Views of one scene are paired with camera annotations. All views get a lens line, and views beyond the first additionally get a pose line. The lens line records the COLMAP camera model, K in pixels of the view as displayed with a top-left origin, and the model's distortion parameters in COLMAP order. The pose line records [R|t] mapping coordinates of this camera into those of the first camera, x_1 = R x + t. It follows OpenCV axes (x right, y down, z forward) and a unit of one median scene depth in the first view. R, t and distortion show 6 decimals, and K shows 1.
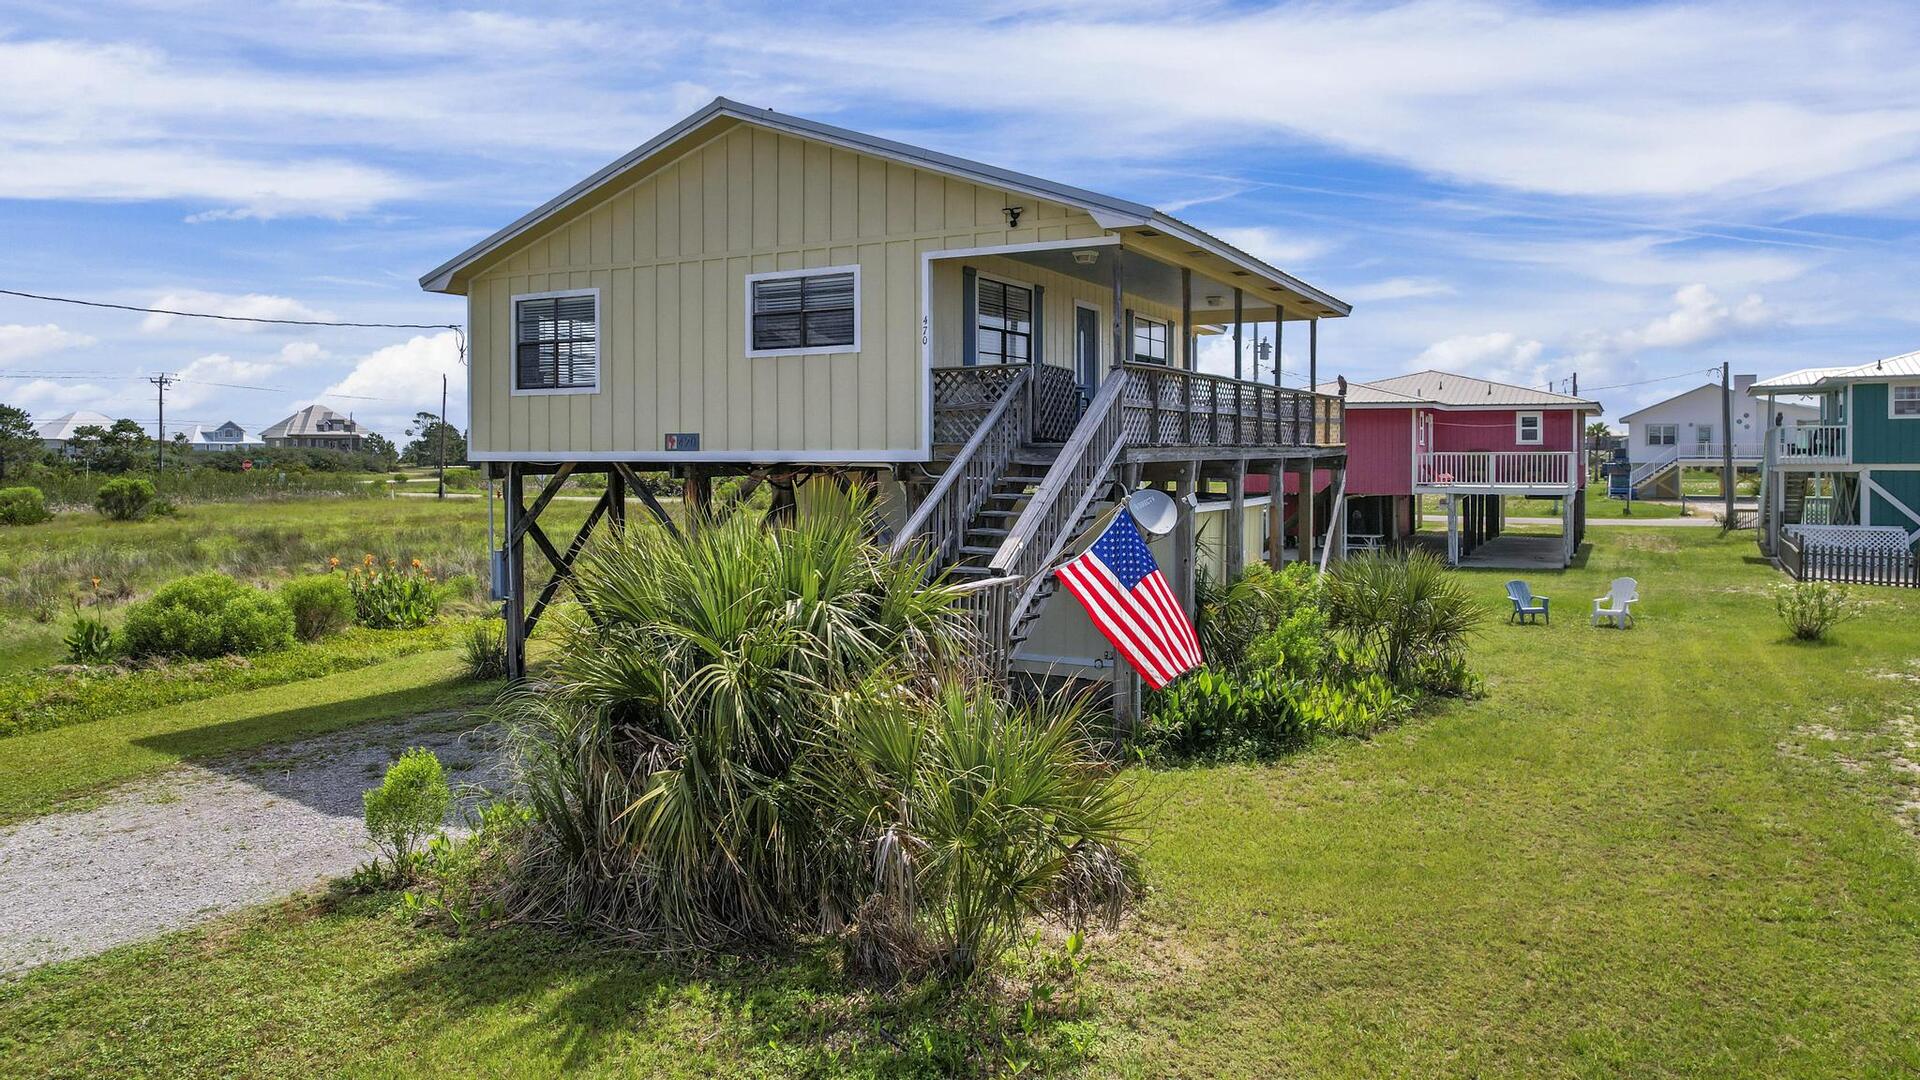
lens RADIAL K [[1249.0, 0, 960.0], [0, 1249.0, 540.0], [0, 0, 1]] dist [-0.064279, 0.054424]
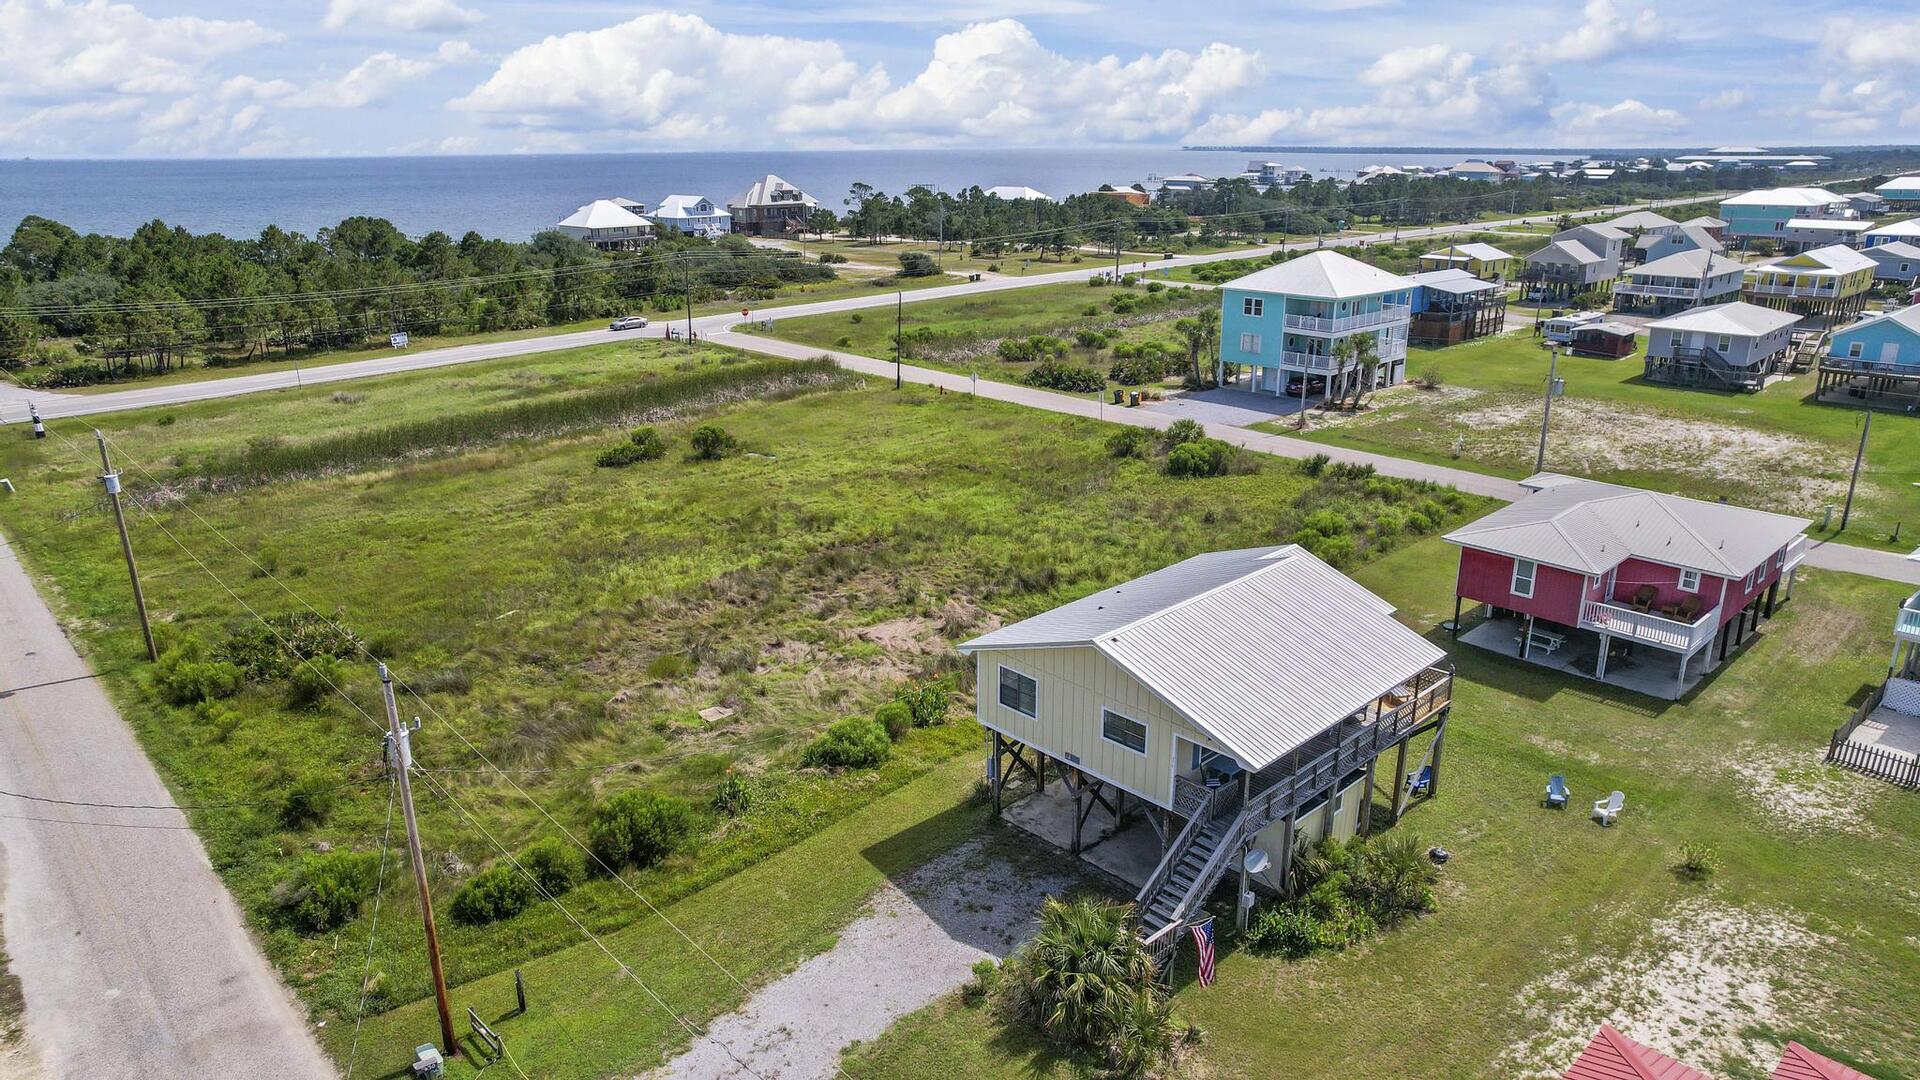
lens RADIAL K [[1249.0, 0, 960.0], [0, 1249.0, 540.0], [0, 0, 1]] dist [-0.064279, 0.054424]
pose [[0.950003, 0.093539, -0.297902, 0.186928], [-0.017289, 0.968369, 0.248925, -0.857741], [0.311763, -0.231329, 0.921570, -0.906934]]
